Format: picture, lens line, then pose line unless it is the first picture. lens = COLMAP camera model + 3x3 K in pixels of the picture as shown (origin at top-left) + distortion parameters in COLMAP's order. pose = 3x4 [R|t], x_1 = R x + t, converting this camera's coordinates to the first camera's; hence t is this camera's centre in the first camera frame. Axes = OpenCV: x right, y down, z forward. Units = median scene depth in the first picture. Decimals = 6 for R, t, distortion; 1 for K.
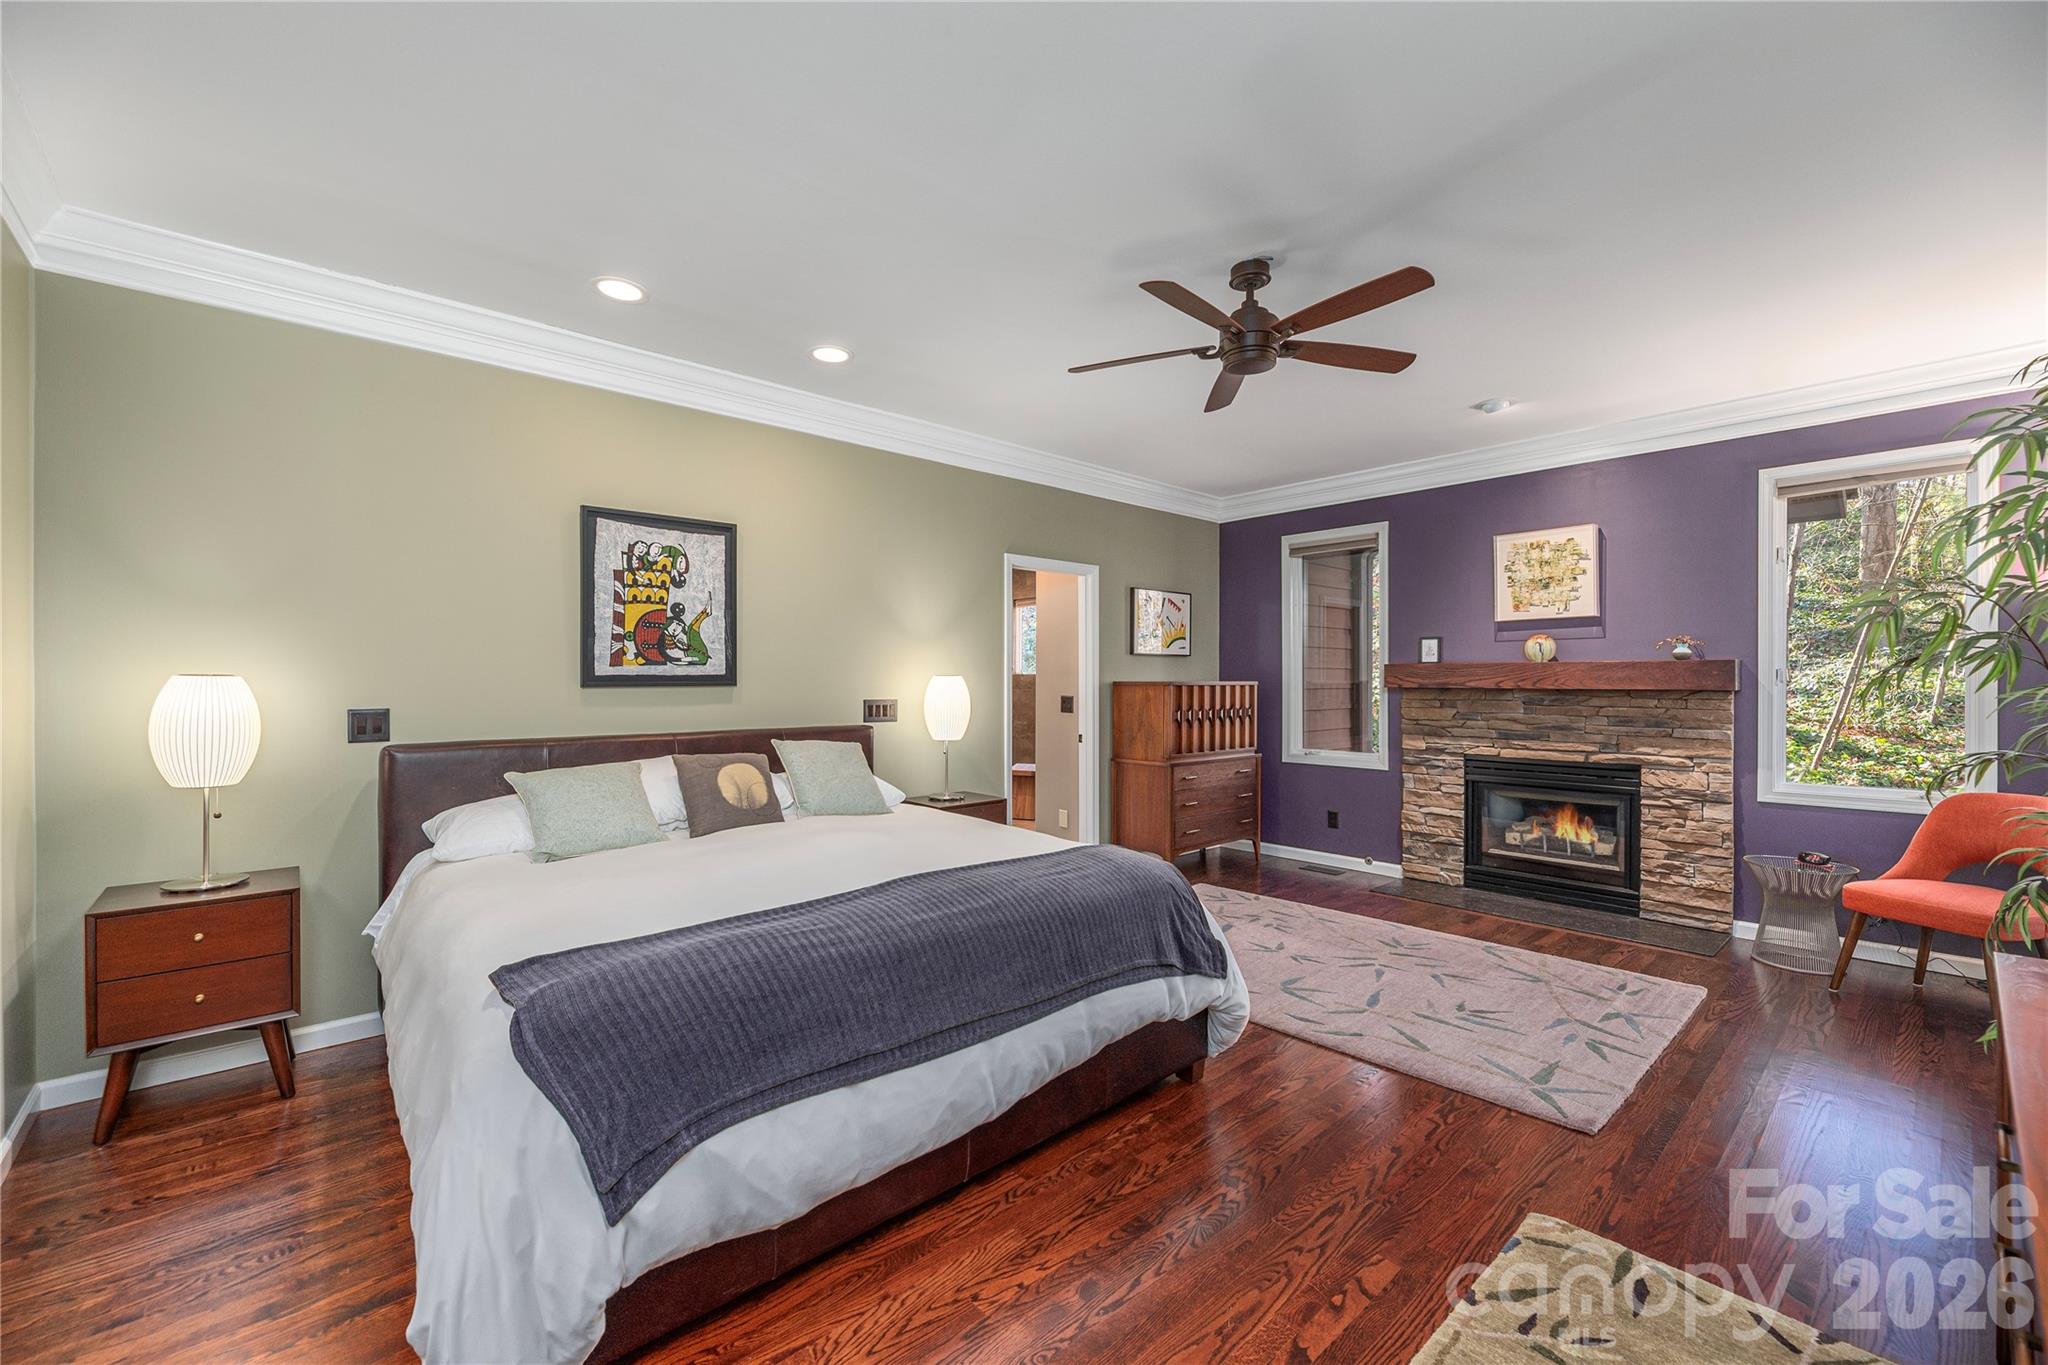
lens RADIAL K [[834.6, 0, 1015.6], [0, 834.6, 683.3], [0, 0, 1]] dist [-0.002255, 0.000640]
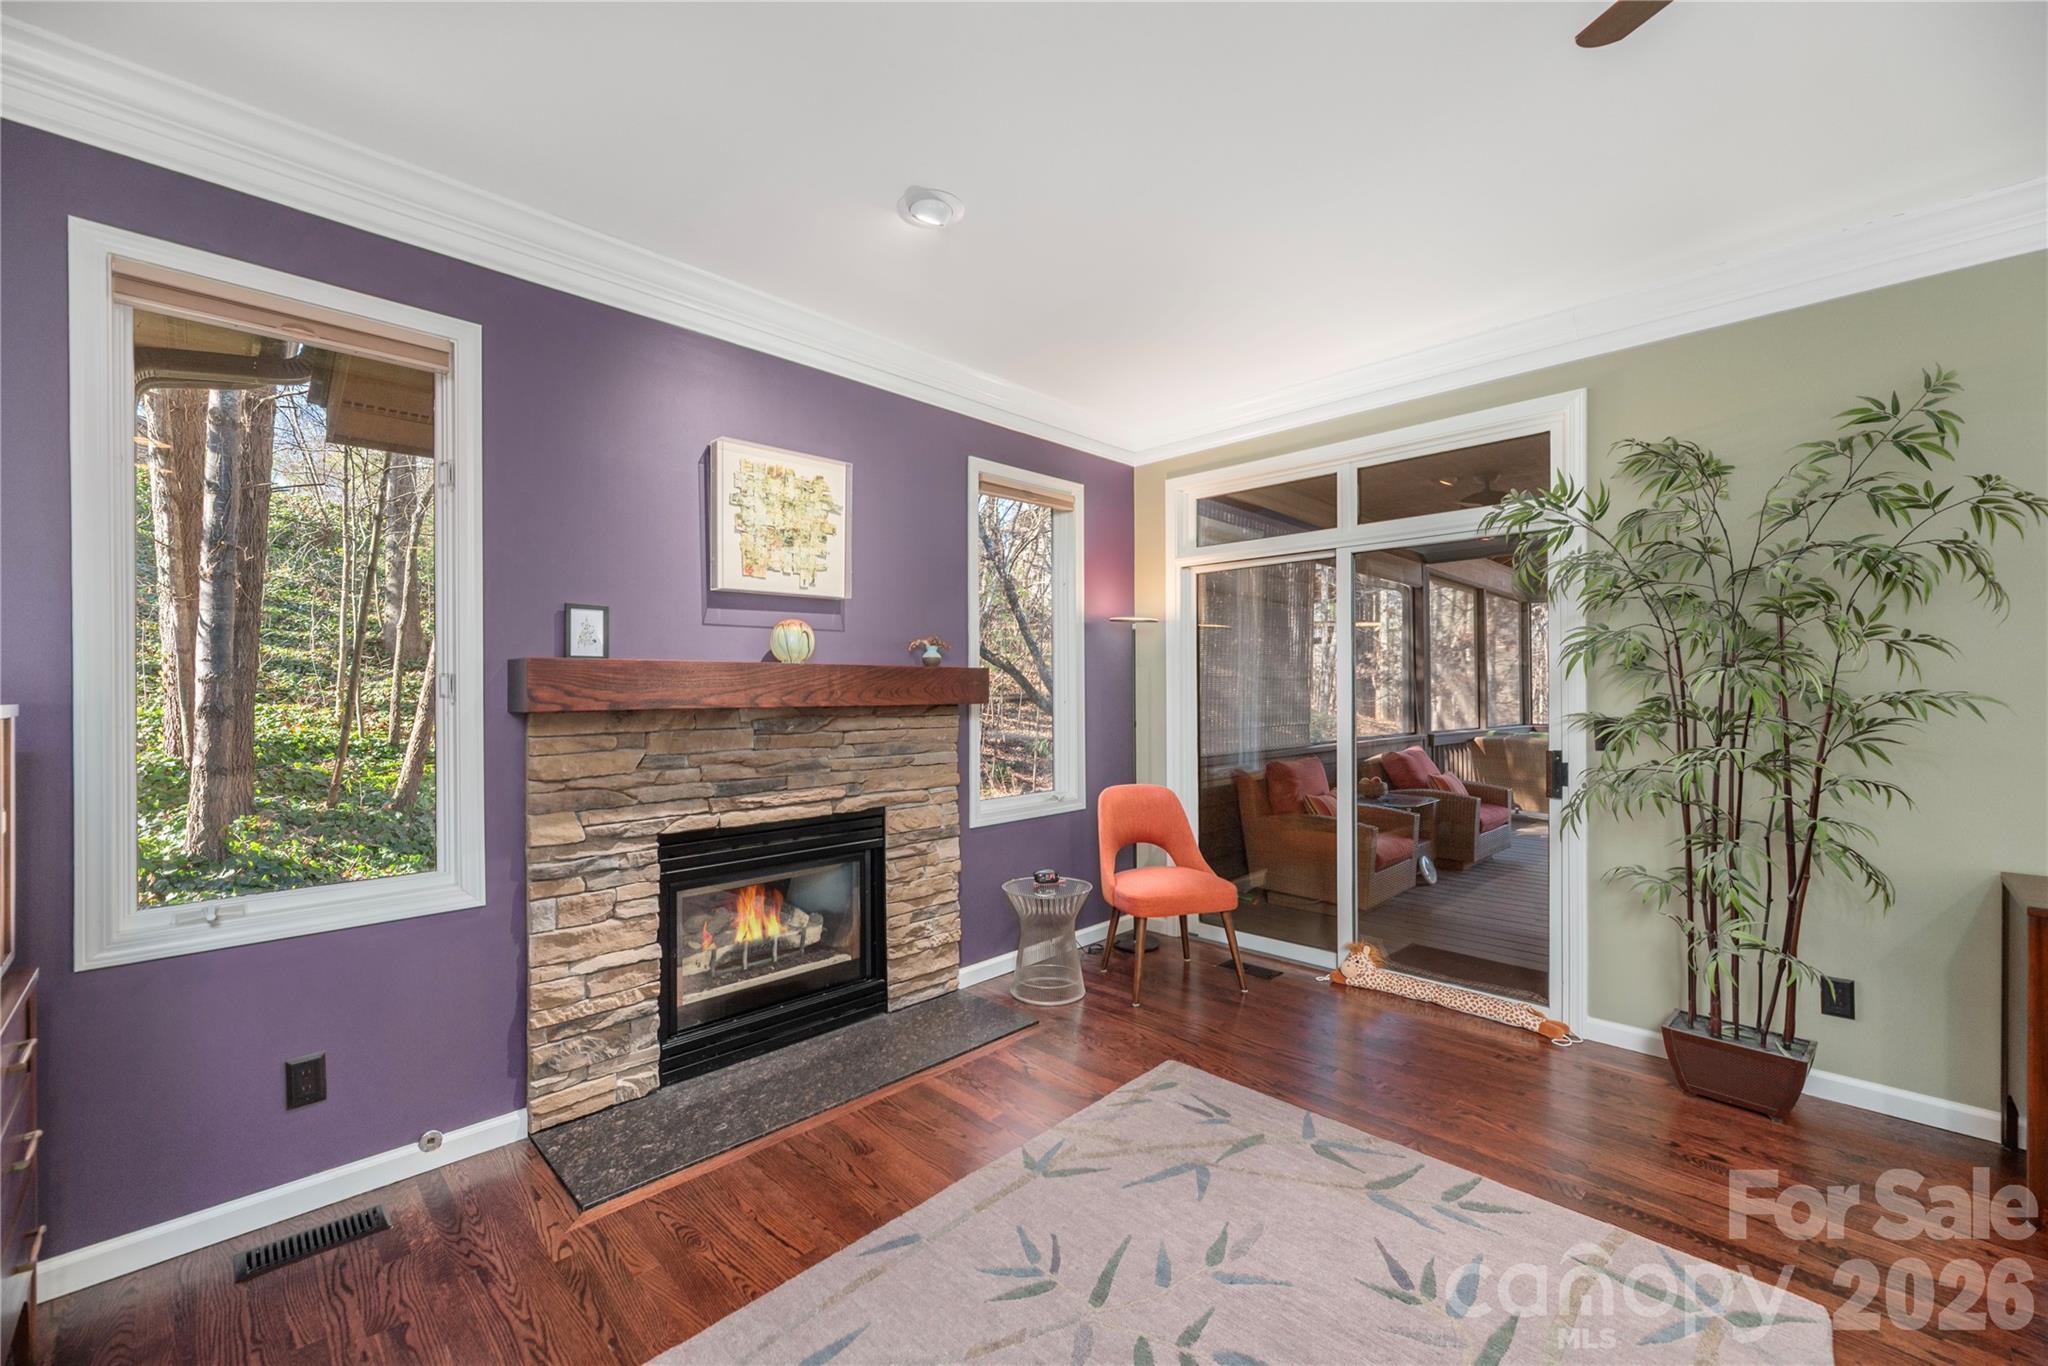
lens RADIAL K [[834.6, 0, 1016.1], [0, 834.6, 685.0], [0, 0, 1]] dist [-0.002255, 0.000640]
pose [[-0.059604, -0.000213, 0.998222, 0.001945], [0.005925, 0.999982, 0.000567, -0.008927], [-0.998204, 0.005948, -0.059602, 0.874496]]
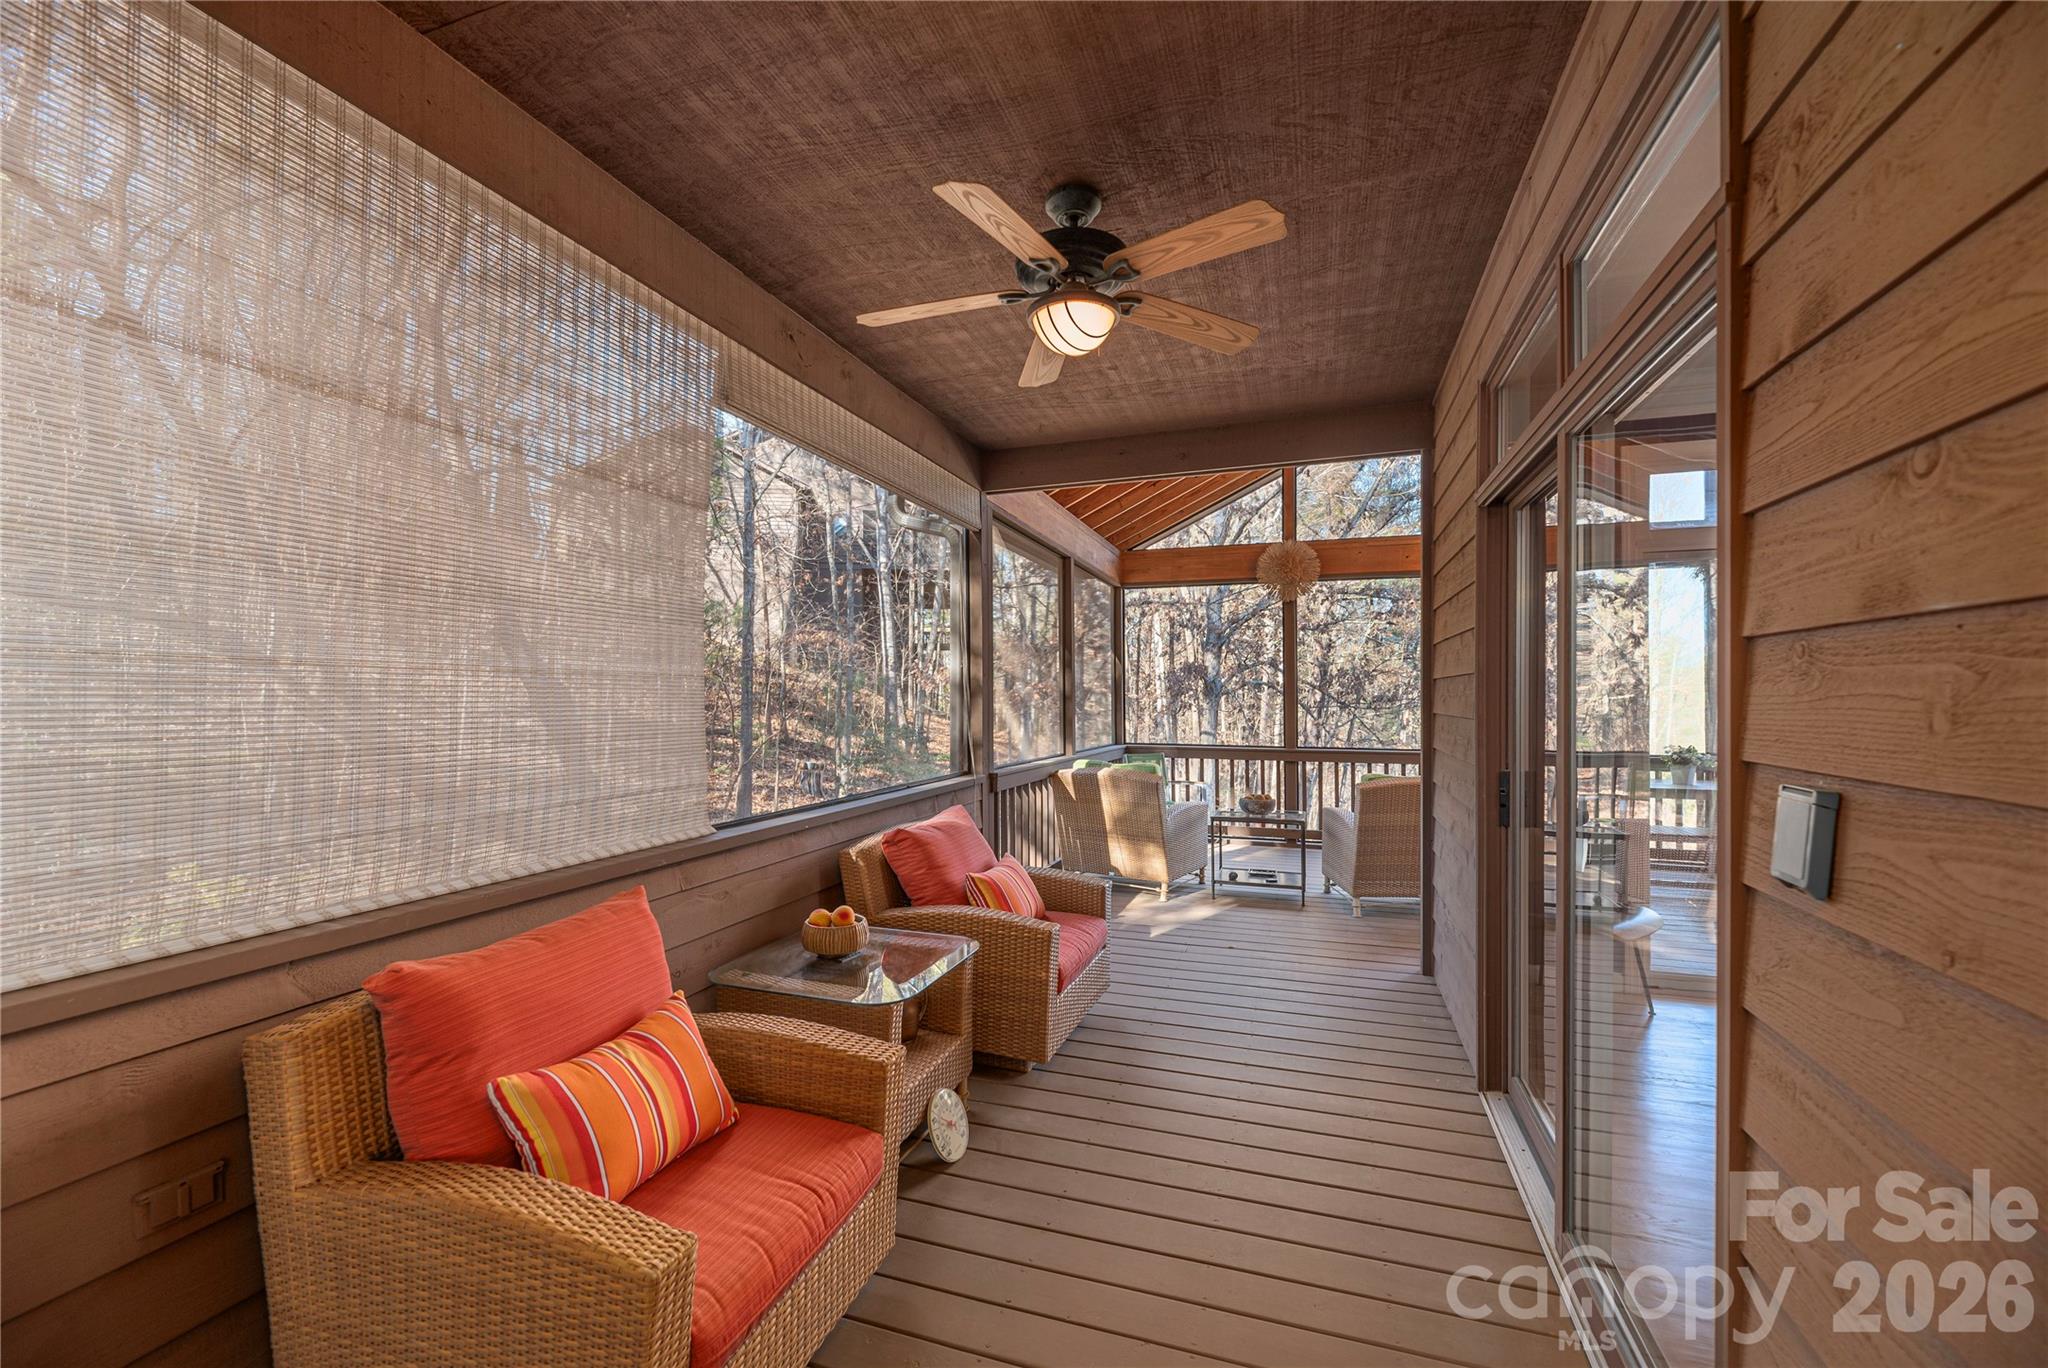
lens RADIAL K [[834.6, 0, 1038.3], [0, 834.6, 691.6], [0, 0, 1]] dist [-0.002255, 0.000640]
pose [[-0.503590, -0.001516, 0.863941, 0.687399], [-0.004035, 0.999992, -0.000597, -0.005306], [-0.863933, -0.003787, -0.503592, 0.427084]]
